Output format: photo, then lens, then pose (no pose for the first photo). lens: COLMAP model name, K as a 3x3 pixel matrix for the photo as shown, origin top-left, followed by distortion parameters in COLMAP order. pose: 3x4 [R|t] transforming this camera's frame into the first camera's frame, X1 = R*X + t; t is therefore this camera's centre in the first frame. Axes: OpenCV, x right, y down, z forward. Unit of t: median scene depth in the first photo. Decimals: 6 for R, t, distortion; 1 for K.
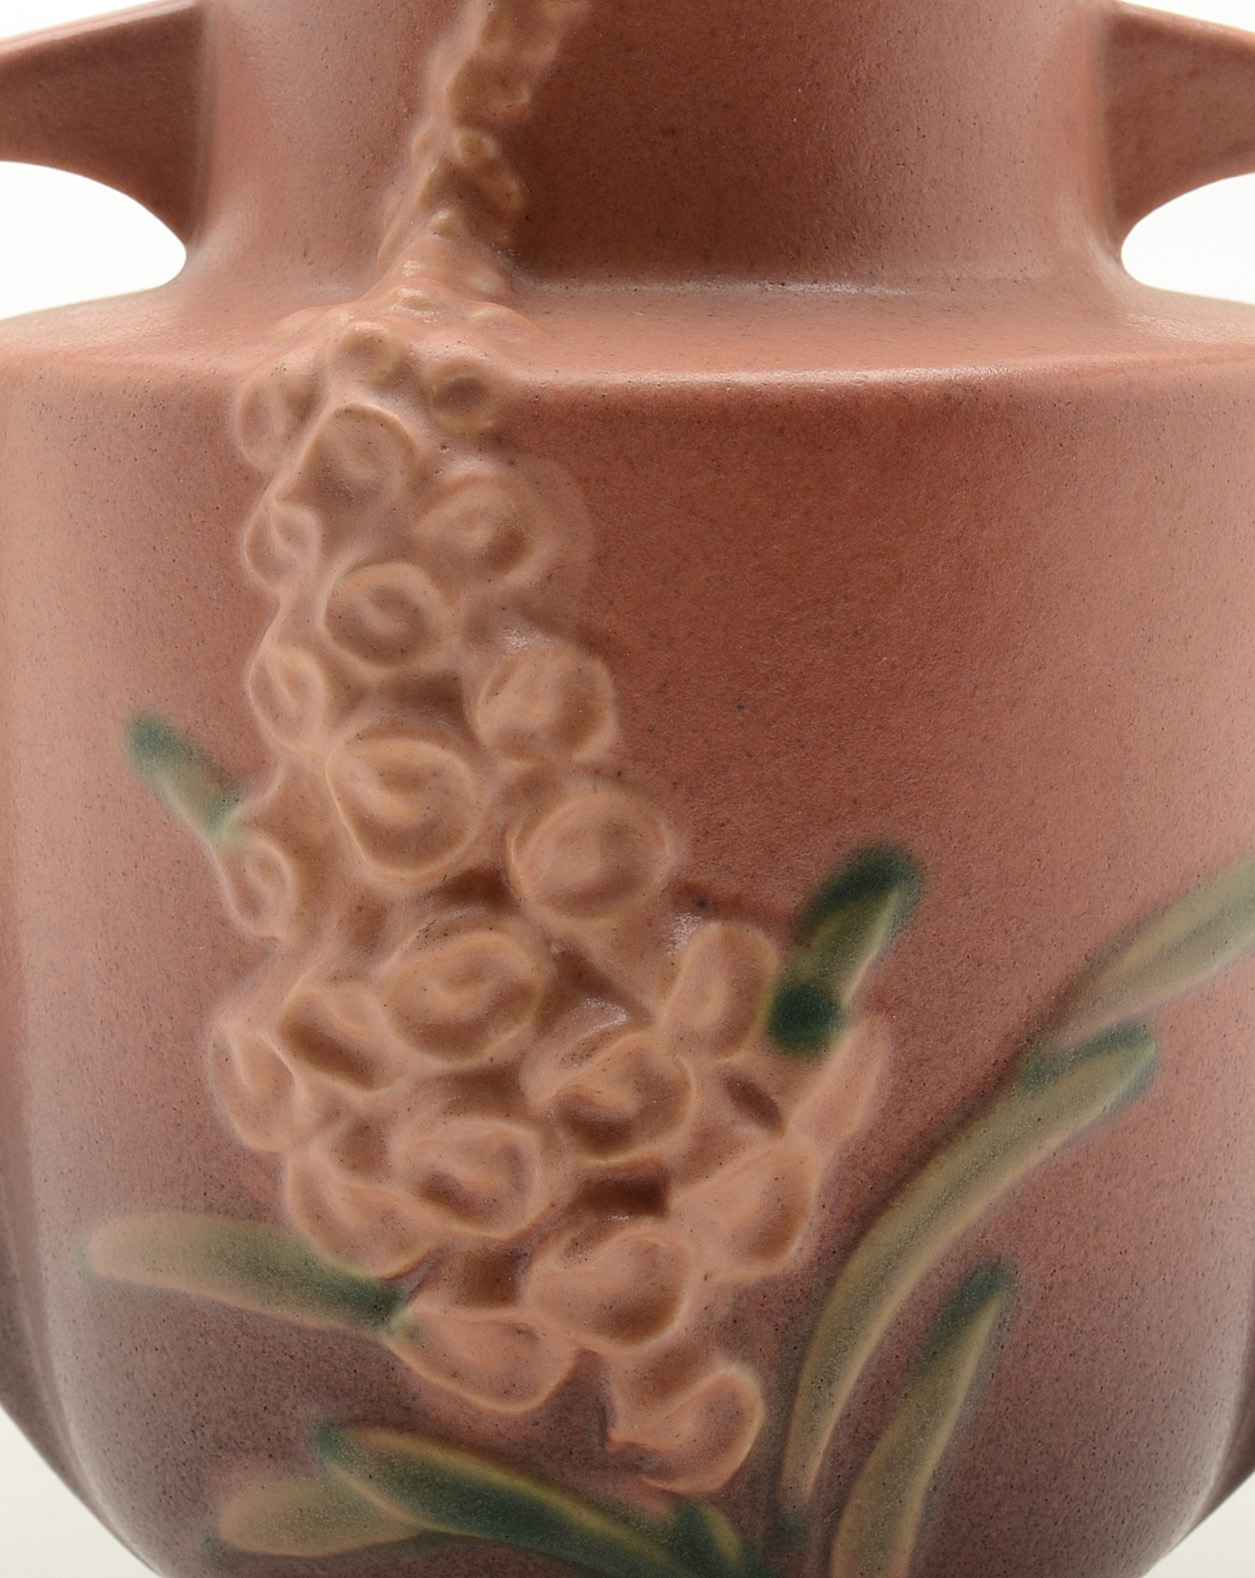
lens RADIAL K [[5334.3, 0, 532.7], [0, 5334.3, 837.7], [0, 0, 1]] dist [0.107418, 0.000000]
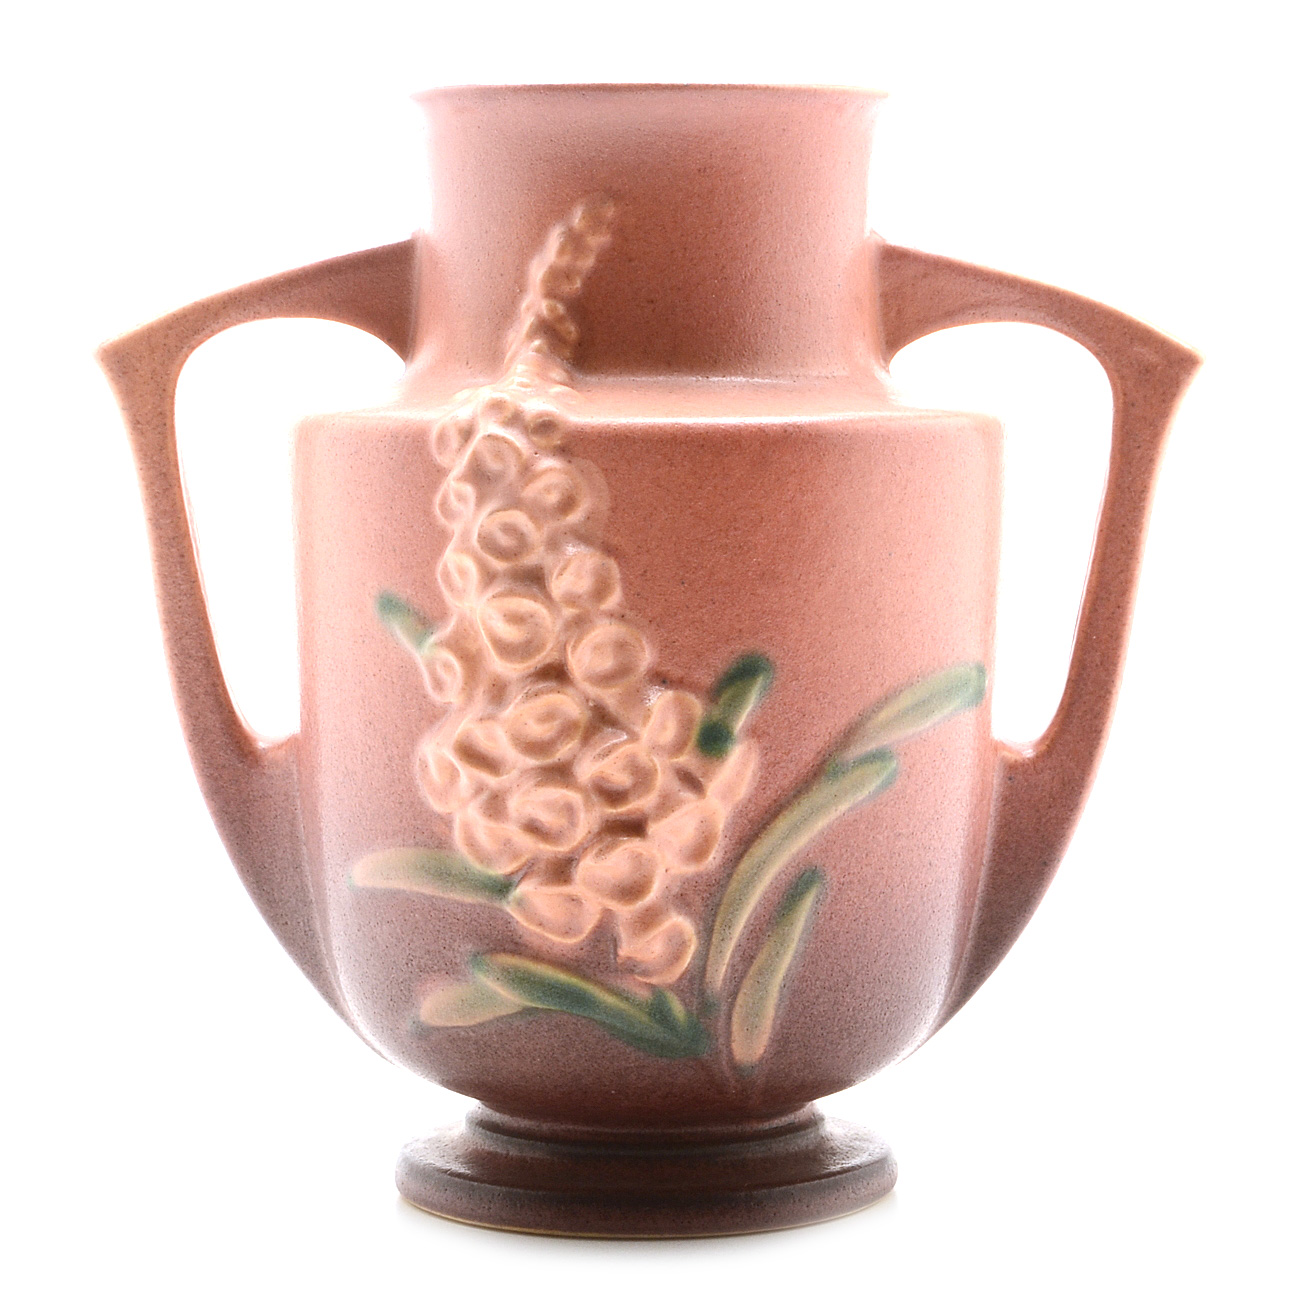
lens RADIAL K [[4005.7, 0, 655.5], [0, 4005.7, 629.6], [0, 0, 1]] dist [0.002104, 0.000000]
pose [[0.999967, 0.002317, 0.007823, 0.016089], [-0.001852, 0.998263, -0.058881, 0.078777], [-0.007946, 0.058865, 0.998234, -0.488585]]
